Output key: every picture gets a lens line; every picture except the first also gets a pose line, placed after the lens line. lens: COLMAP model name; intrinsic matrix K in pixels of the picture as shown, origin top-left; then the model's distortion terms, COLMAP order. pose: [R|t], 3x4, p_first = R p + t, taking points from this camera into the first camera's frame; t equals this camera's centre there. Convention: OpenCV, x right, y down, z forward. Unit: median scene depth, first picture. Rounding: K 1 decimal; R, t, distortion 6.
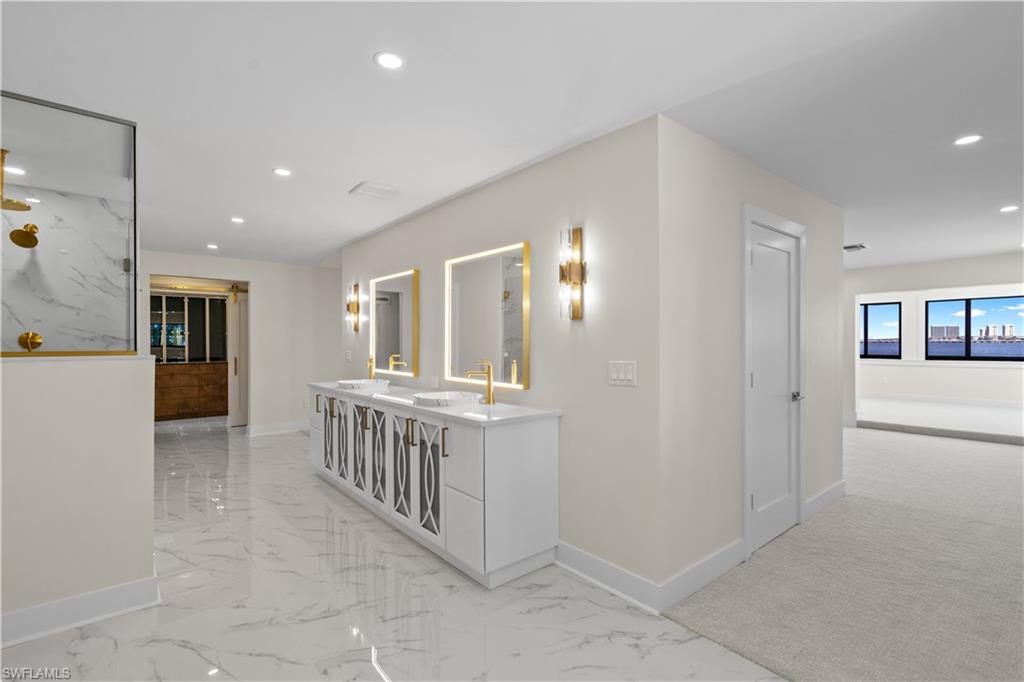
lens RADIAL K [[469.5, 0, 511.8], [0, 469.5, 343.8], [0, 0, 1]] dist [-0.001509, 0.000144]
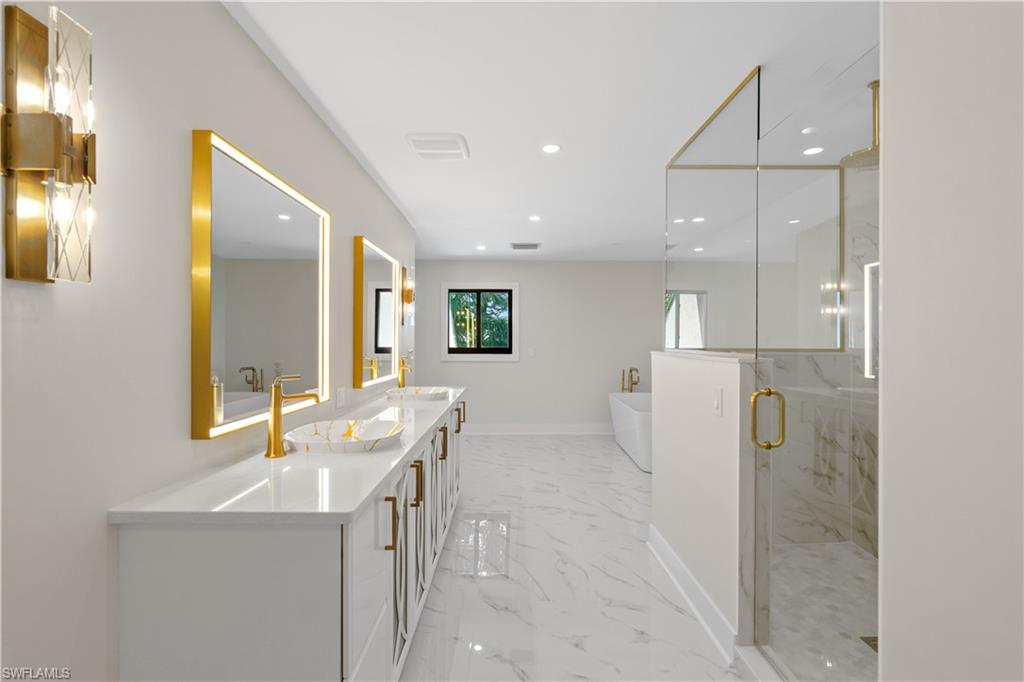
lens RADIAL K [[469.5, 0, 513.6], [0, 469.5, 340.6], [0, 0, 1]] dist [-0.001509, 0.000144]
pose [[-0.773885, -0.000825, 0.633325, -0.834760], [0.000511, 0.999998, 0.001928, -0.003605], [-0.633326, 0.001815, -0.773883, 1.450996]]
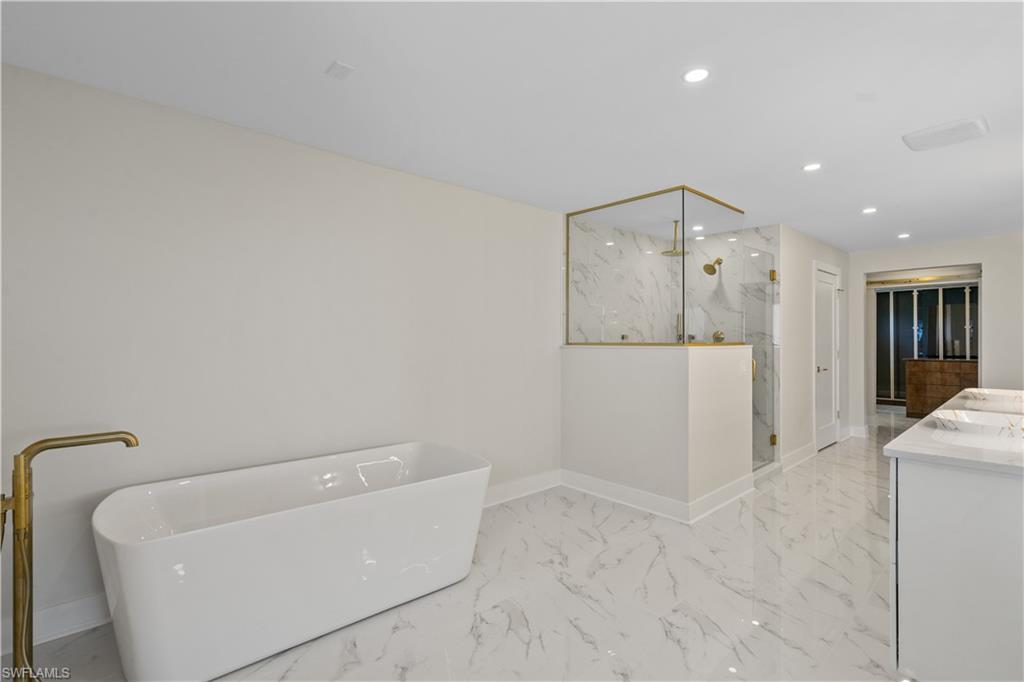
lens RADIAL K [[469.5, 0, 519.8], [0, 469.5, 337.4], [0, 0, 1]] dist [-0.001509, 0.000144]
pose [[0.050610, -0.002545, -0.998715, 0.401947], [-0.002176, 0.999994, -0.002658, 0.001682], [0.998716, 0.002308, 0.050605, 0.276353]]
